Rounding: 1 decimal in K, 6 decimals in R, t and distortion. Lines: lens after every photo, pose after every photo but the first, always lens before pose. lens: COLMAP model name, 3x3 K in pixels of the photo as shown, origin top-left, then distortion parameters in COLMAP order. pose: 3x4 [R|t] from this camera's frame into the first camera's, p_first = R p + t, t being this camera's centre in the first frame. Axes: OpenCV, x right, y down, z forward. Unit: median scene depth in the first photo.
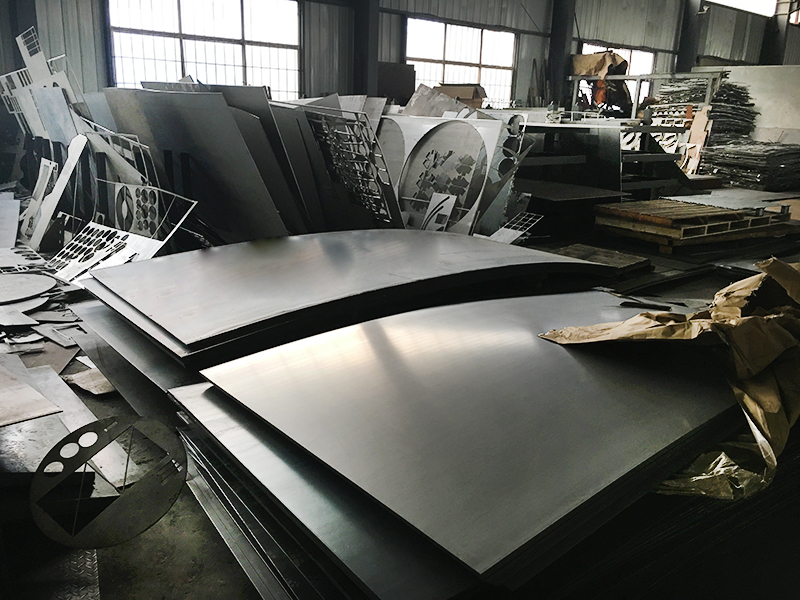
lens RADIAL K [[672.2, 0, 403.9], [0, 672.2, 301.4], [0, 0, 1]] dist [0.030035, -0.003757]
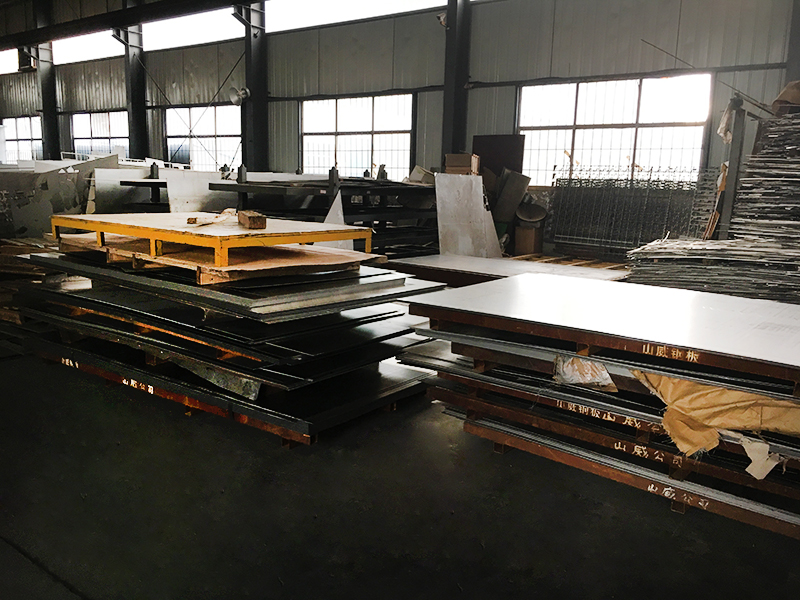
lens RADIAL K [[672.2, 0, 404.8], [0, 672.2, 295.3], [0, 0, 1]] dist [0.030035, -0.003757]
pose [[0.230775, 0.135581, -0.963515, 1.071830], [-0.288271, 0.955314, 0.065382, -0.194610], [0.929324, 0.262665, 0.259546, 0.827066]]
